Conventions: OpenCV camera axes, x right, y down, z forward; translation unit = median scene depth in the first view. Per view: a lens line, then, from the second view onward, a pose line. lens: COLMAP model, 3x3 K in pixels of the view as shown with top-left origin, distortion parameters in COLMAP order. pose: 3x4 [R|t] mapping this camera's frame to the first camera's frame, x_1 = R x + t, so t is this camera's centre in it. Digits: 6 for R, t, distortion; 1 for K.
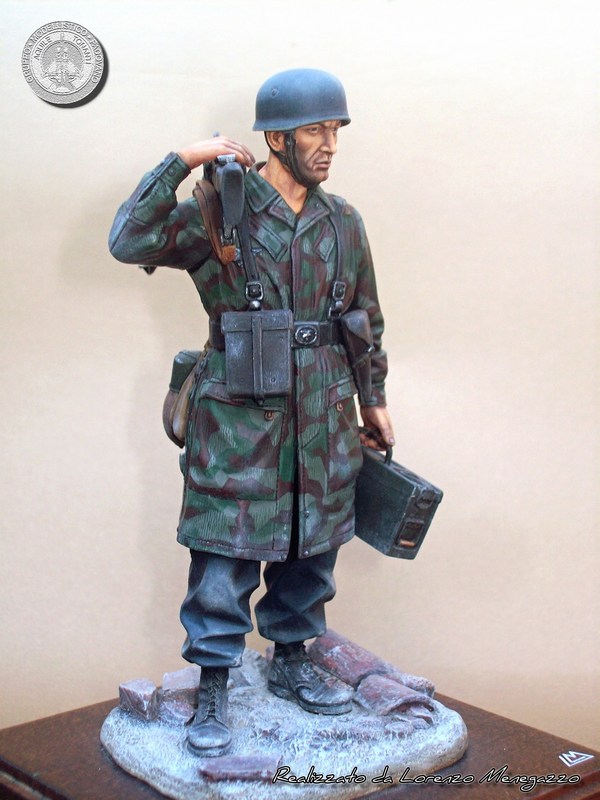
lens RADIAL K [[1603.4, 0, 300.0], [0, 1603.4, 400.0], [0, 0, 1]] dist [-0.073520, -0.244642]
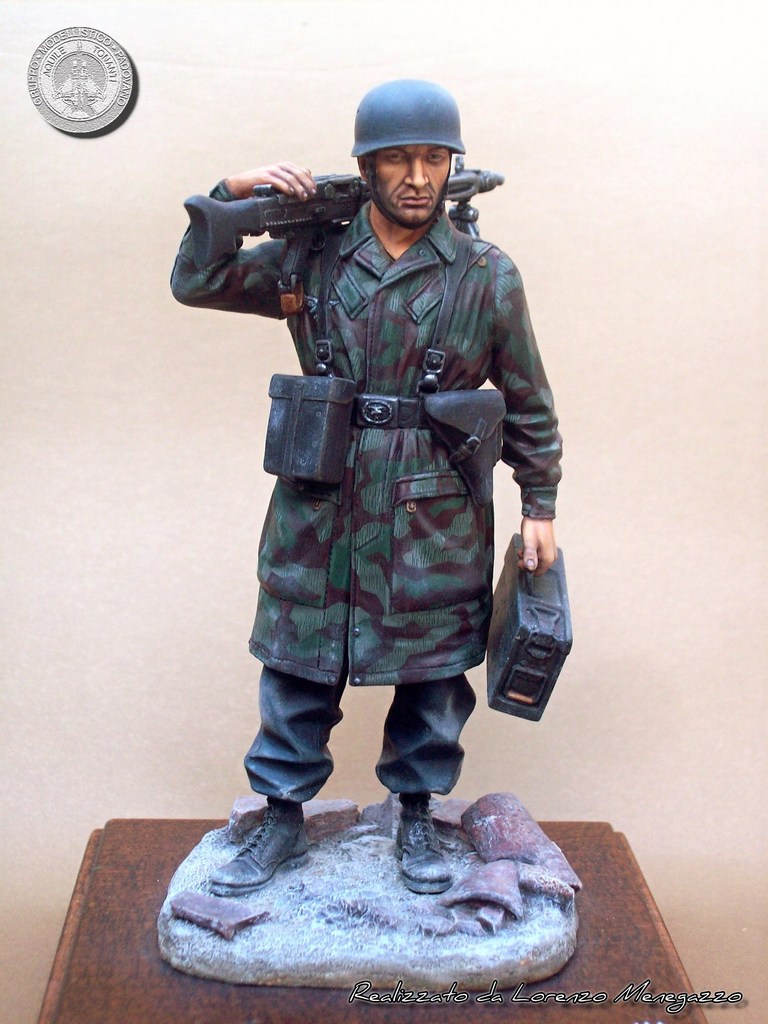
lens RADIAL K [[2052.3, 0, 384.0], [0, 2052.3, 512.0], [0, 0, 1]] dist [-0.073520, -0.244642]
pose [[0.771153, 0.136108, -0.621931, 0.652007], [-0.121337, 0.990395, 0.066295, -0.059390], [0.624981, 0.024340, 0.780261, 0.200560]]
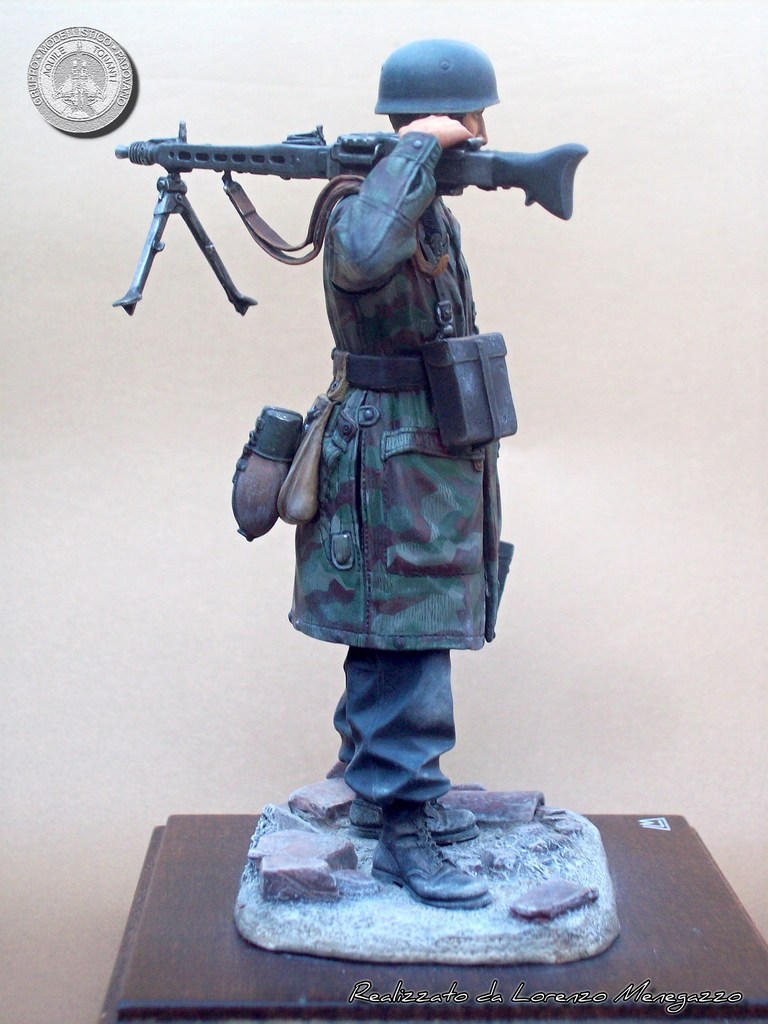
lens RADIAL K [[2052.3, 0, 384.0], [0, 2052.3, 512.0], [0, 0, 1]] dist [-0.073520, -0.244642]
pose [[0.643919, -0.104270, 0.757955, -0.820778], [0.126368, 0.991558, 0.029051, -0.003257], [-0.754586, 0.077075, 0.651659, 0.363028]]
